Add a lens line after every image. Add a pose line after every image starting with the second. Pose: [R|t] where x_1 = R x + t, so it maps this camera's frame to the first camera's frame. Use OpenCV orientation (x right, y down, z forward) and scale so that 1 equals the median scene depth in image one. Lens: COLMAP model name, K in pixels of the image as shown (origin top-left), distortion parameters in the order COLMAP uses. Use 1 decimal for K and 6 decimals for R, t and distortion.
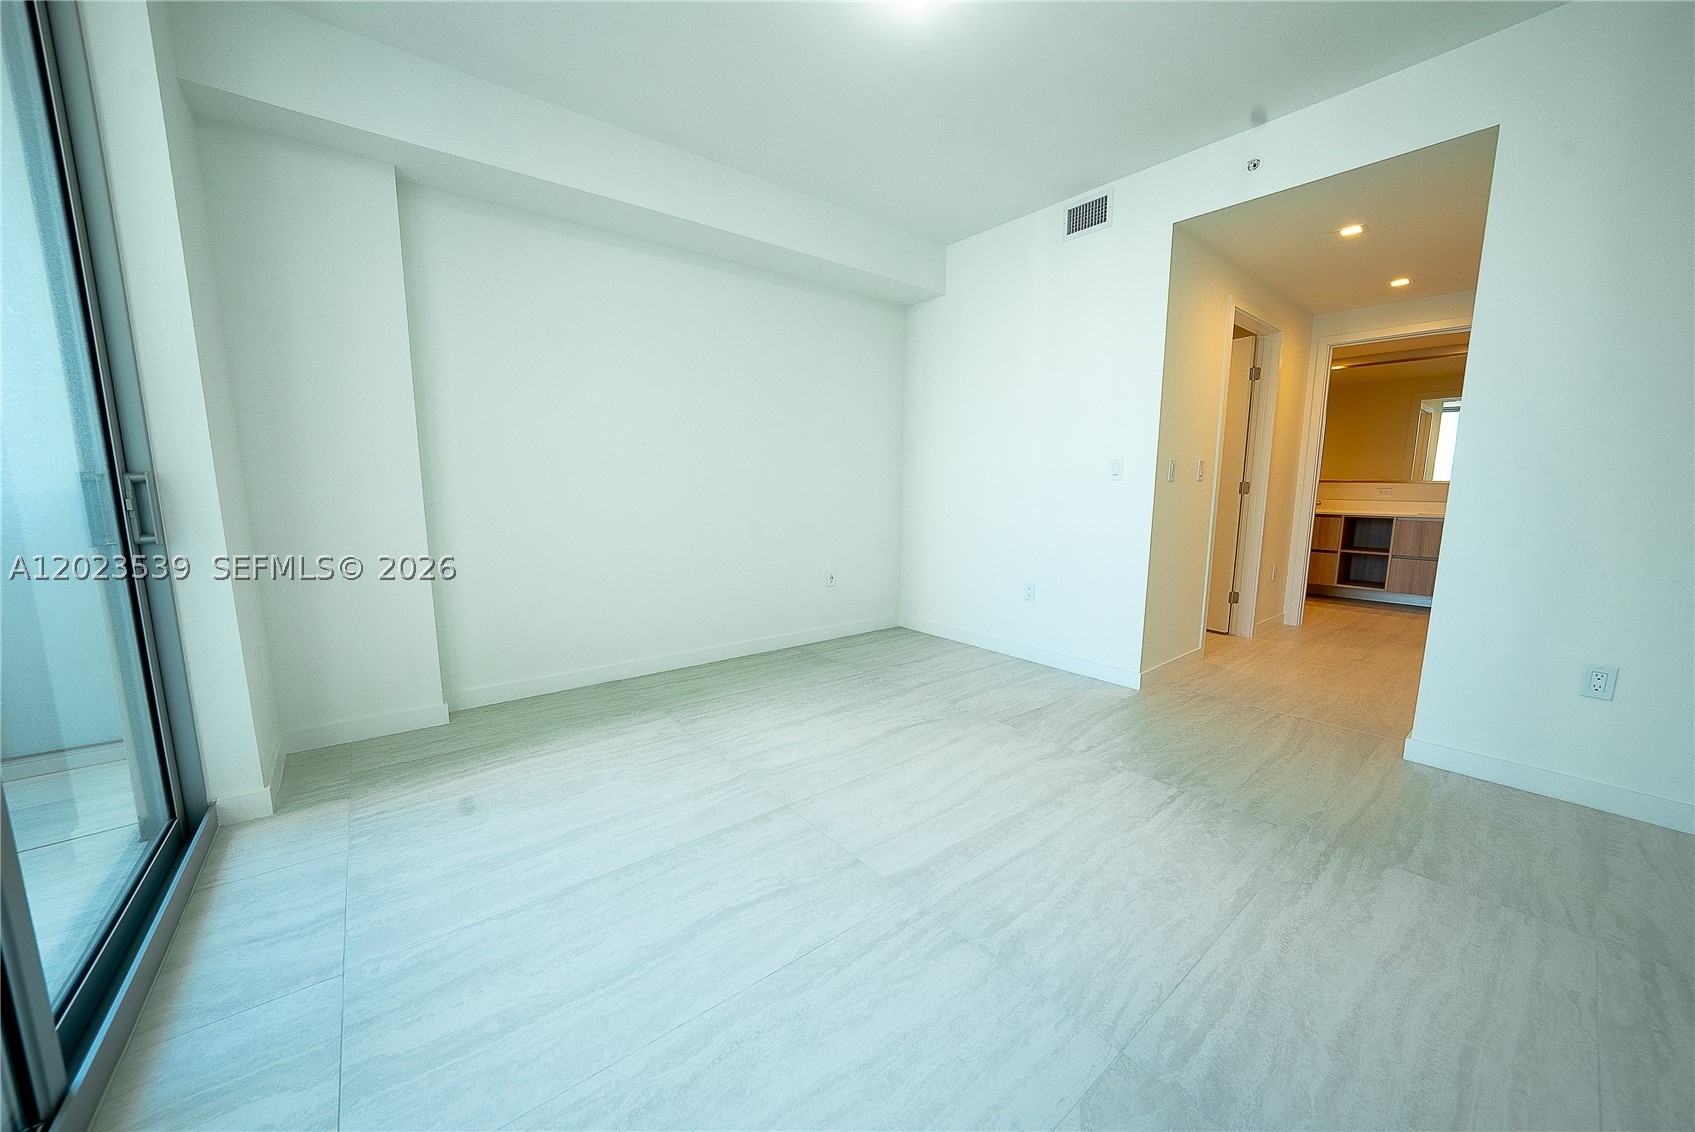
lens RADIAL K [[604.7, 0, 845.1], [0, 604.7, 574.2], [0, 0, 1]] dist [-0.029503, 0.006362]
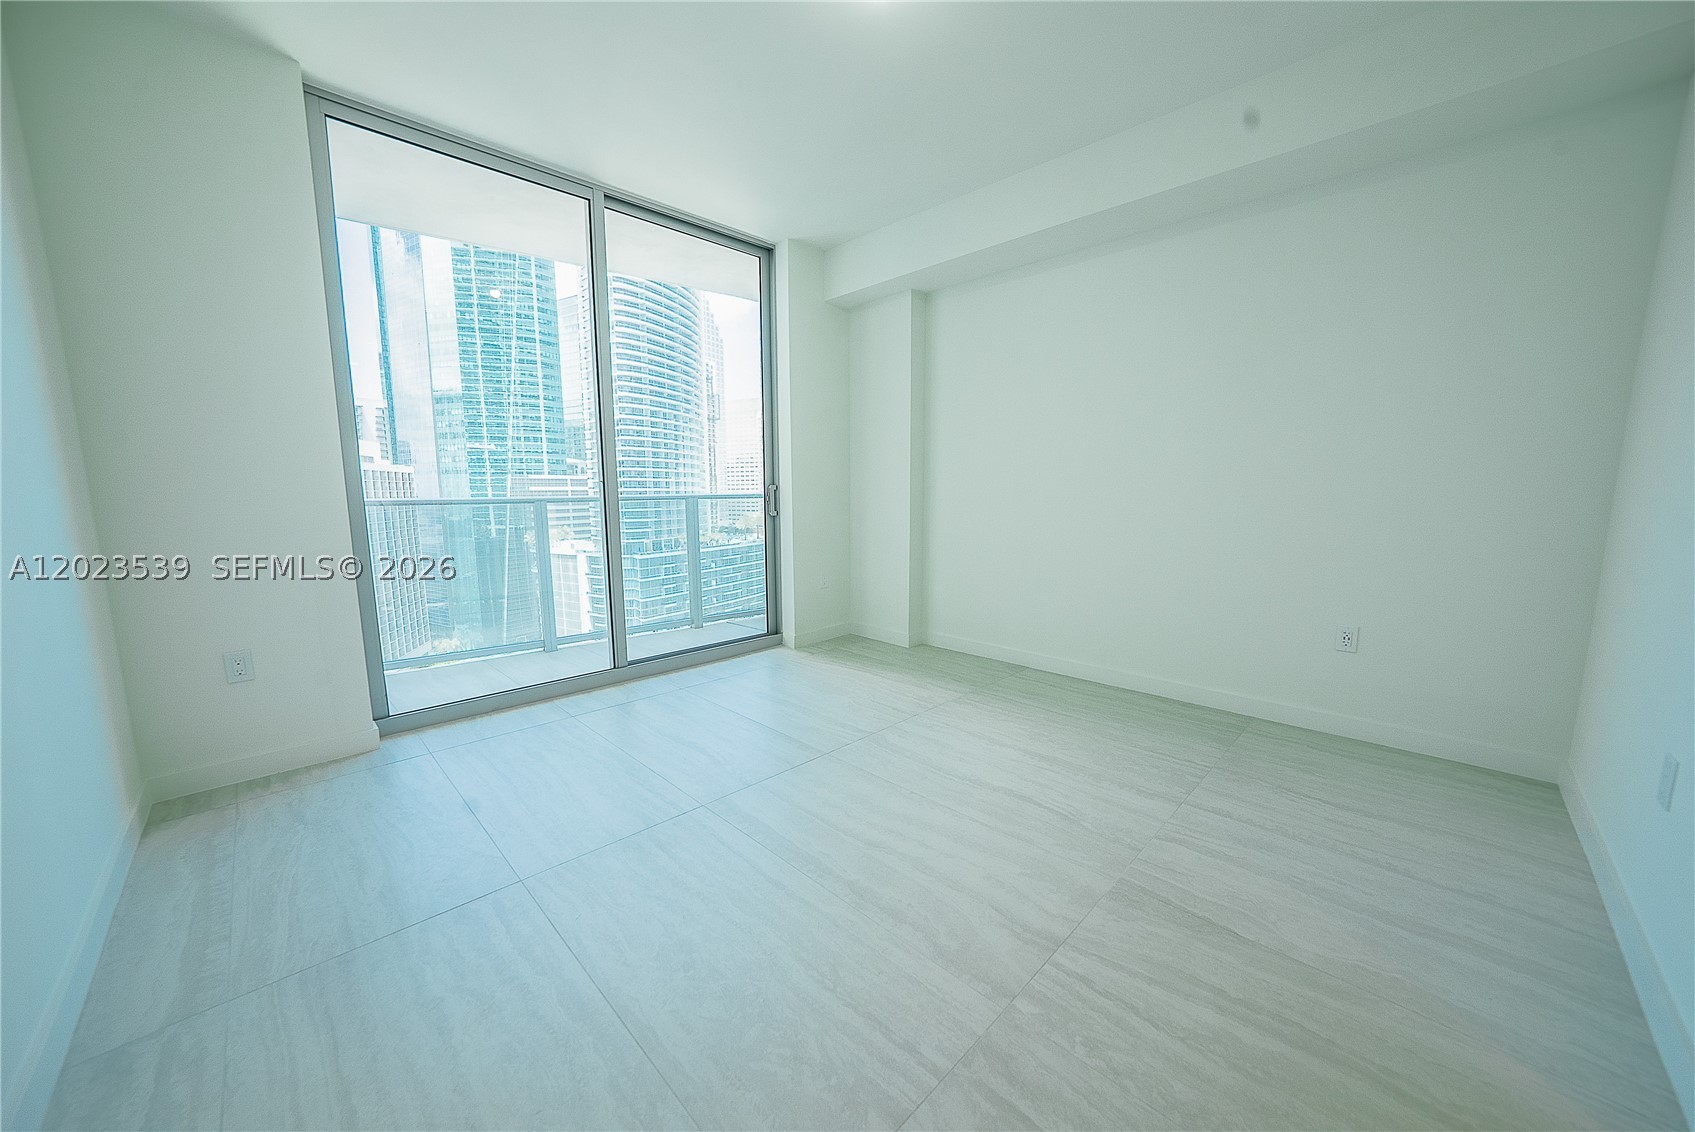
lens RADIAL K [[604.7, 0, 845.1], [0, 604.7, 574.2], [0, 0, 1]] dist [-0.029503, 0.006362]
pose [[0.111554, 0.135347, -0.984498, 0.765163], [-0.143062, 0.982550, 0.118869, -0.086164], [0.983407, 0.127584, 0.128971, 0.607699]]
